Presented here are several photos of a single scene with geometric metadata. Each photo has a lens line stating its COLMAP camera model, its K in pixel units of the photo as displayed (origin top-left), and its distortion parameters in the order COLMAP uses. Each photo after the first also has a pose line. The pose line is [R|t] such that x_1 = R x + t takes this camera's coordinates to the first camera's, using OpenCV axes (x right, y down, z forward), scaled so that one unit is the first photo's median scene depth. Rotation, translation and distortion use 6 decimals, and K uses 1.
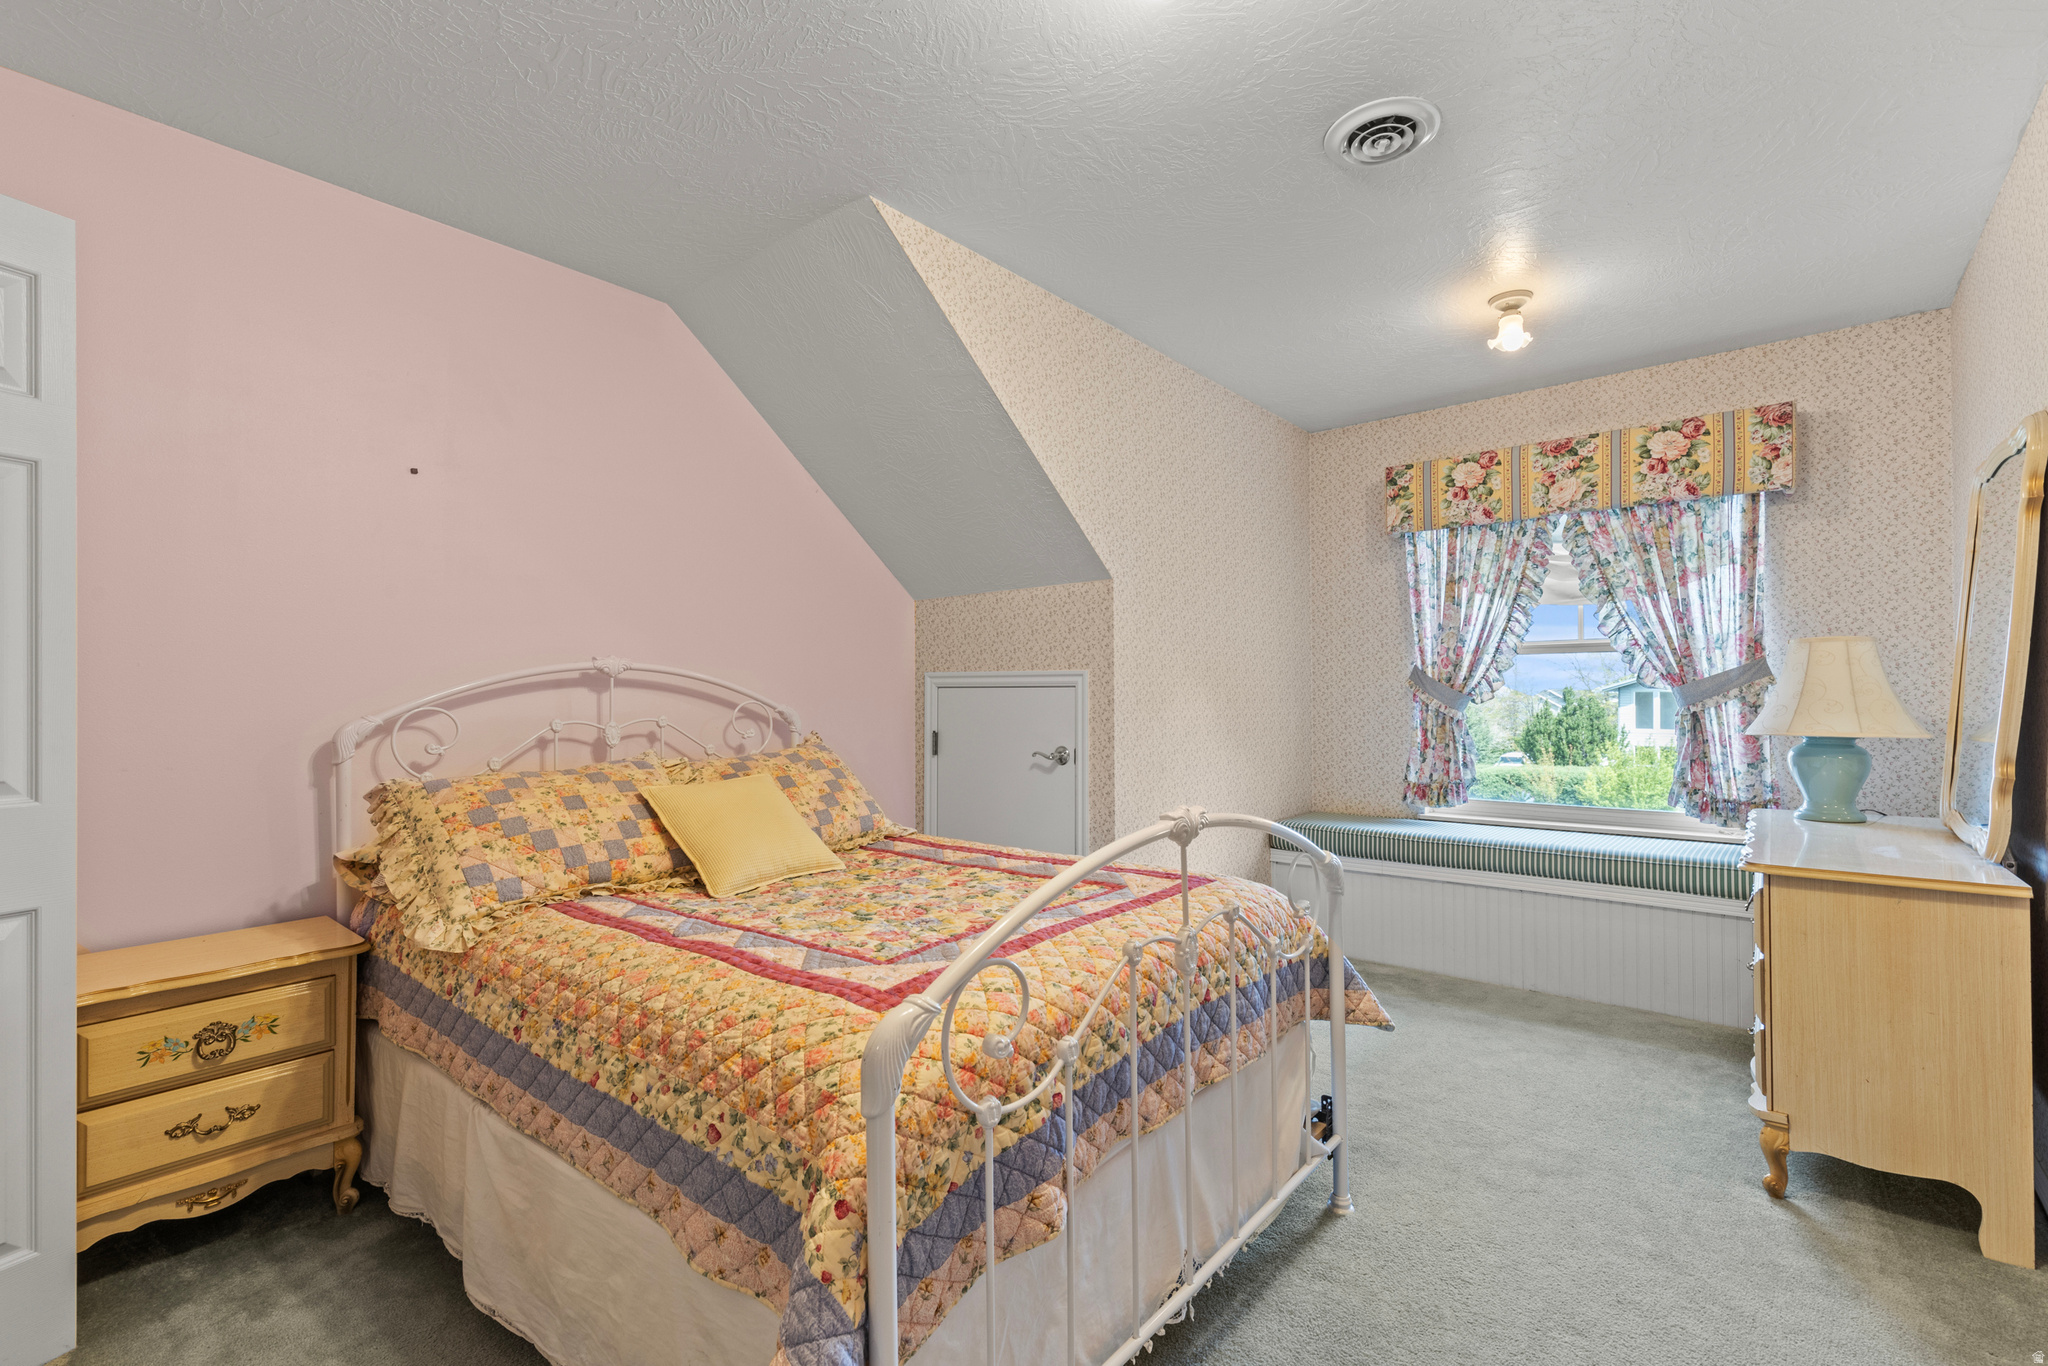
lens RADIAL K [[942.0, 0, 1031.2], [0, 942.0, 681.9], [0, 0, 1]] dist [0.009285, -0.001254]
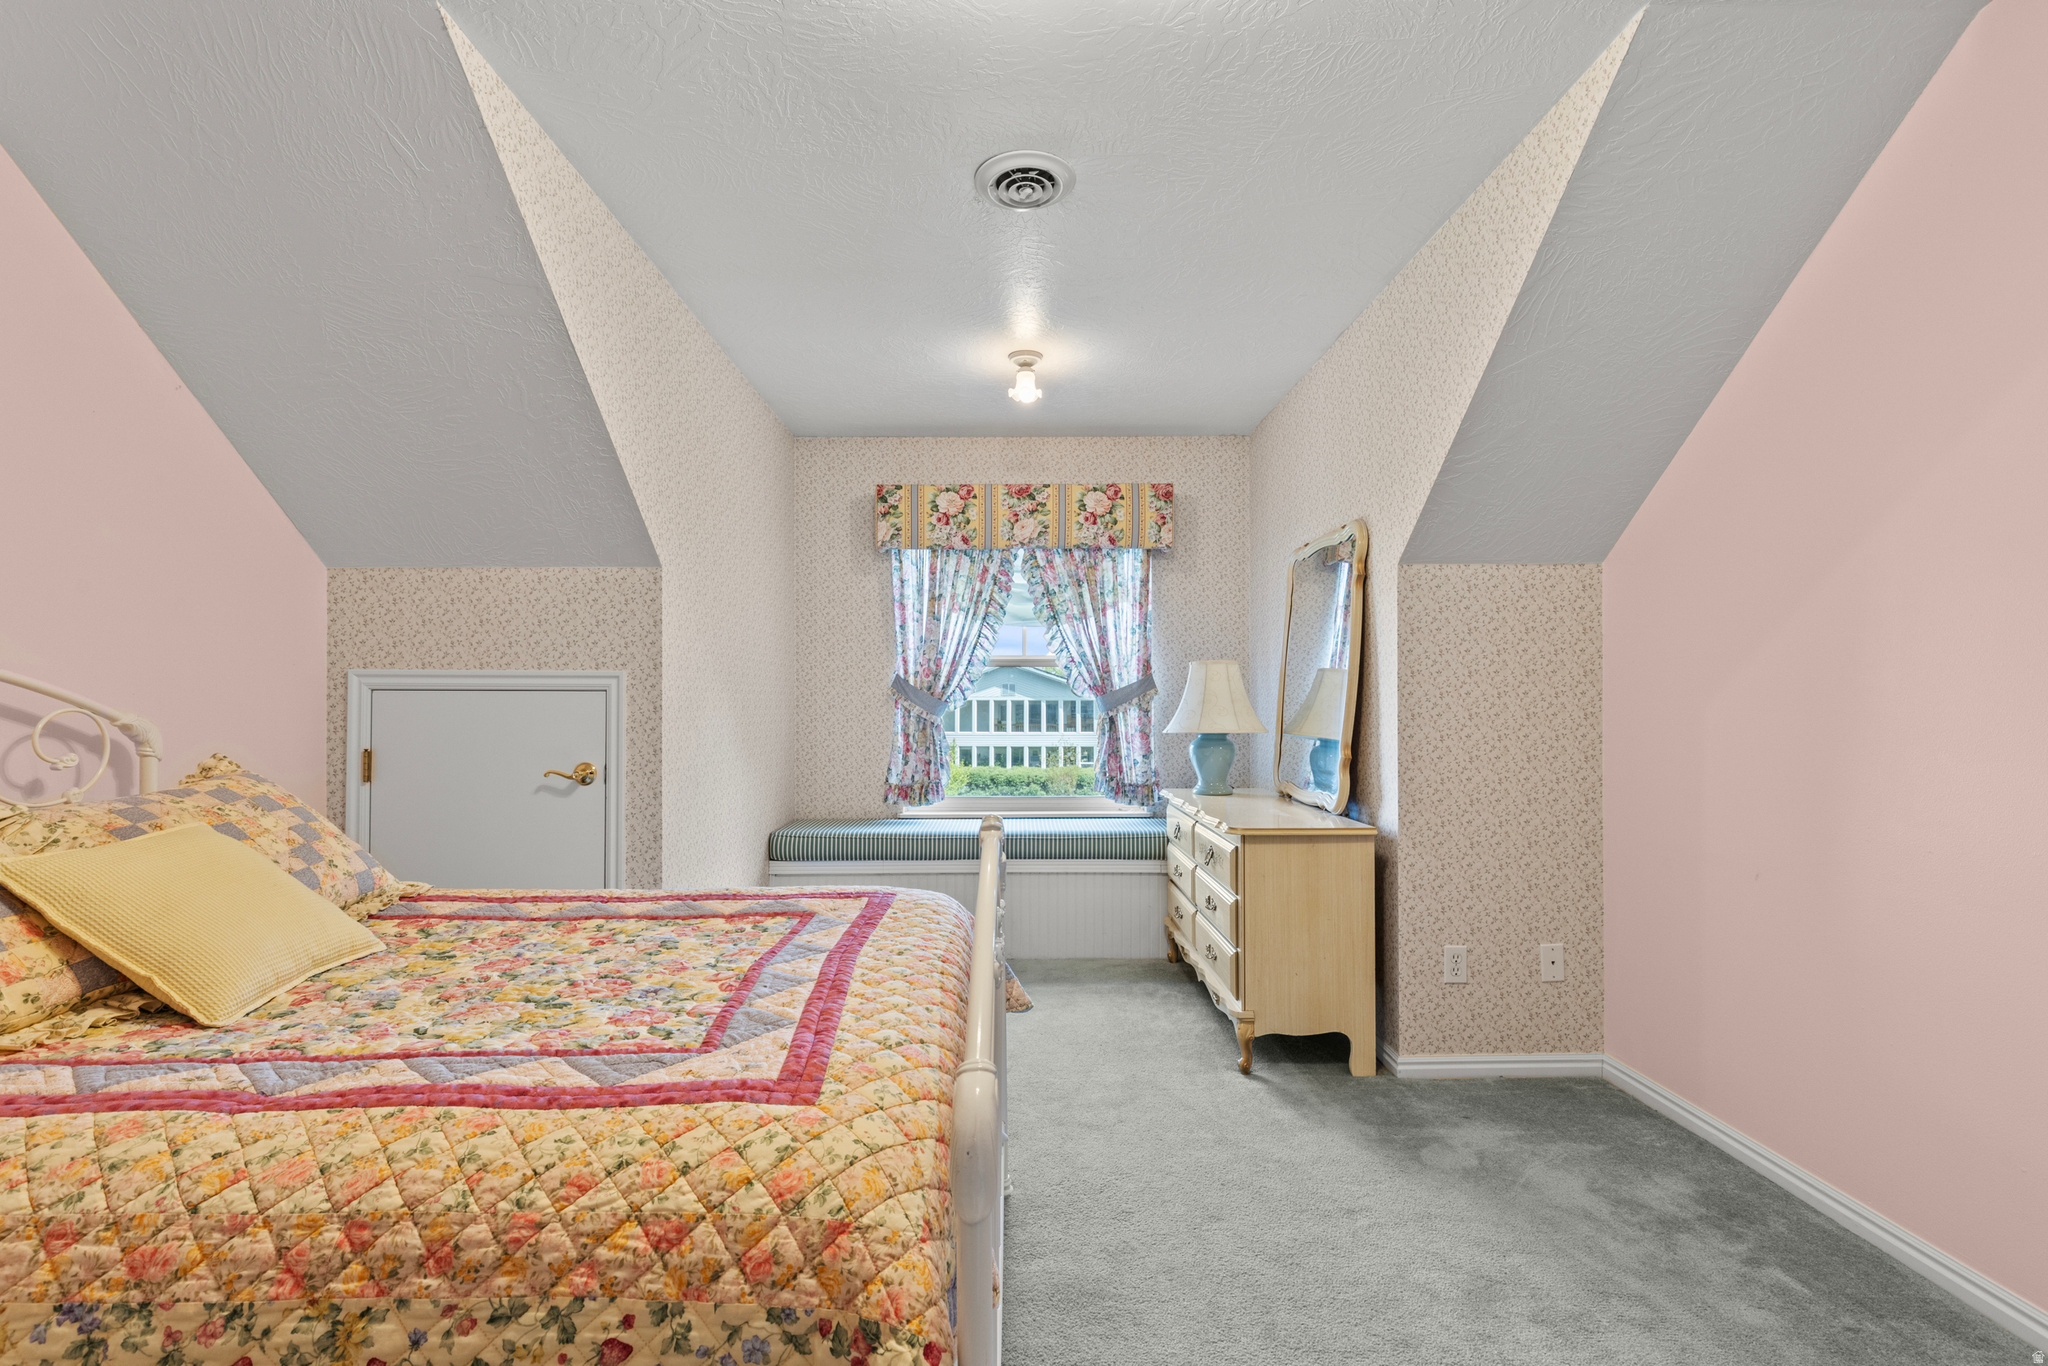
lens RADIAL K [[942.0, 0, 1043.1], [0, 942.0, 689.8], [0, 0, 1]] dist [0.009285, -0.001254]
pose [[0.758477, 0.011702, 0.651595, -0.236326], [-0.011783, 0.999922, -0.004242, 0.003617], [-0.651593, -0.004461, 0.758555, 0.127301]]
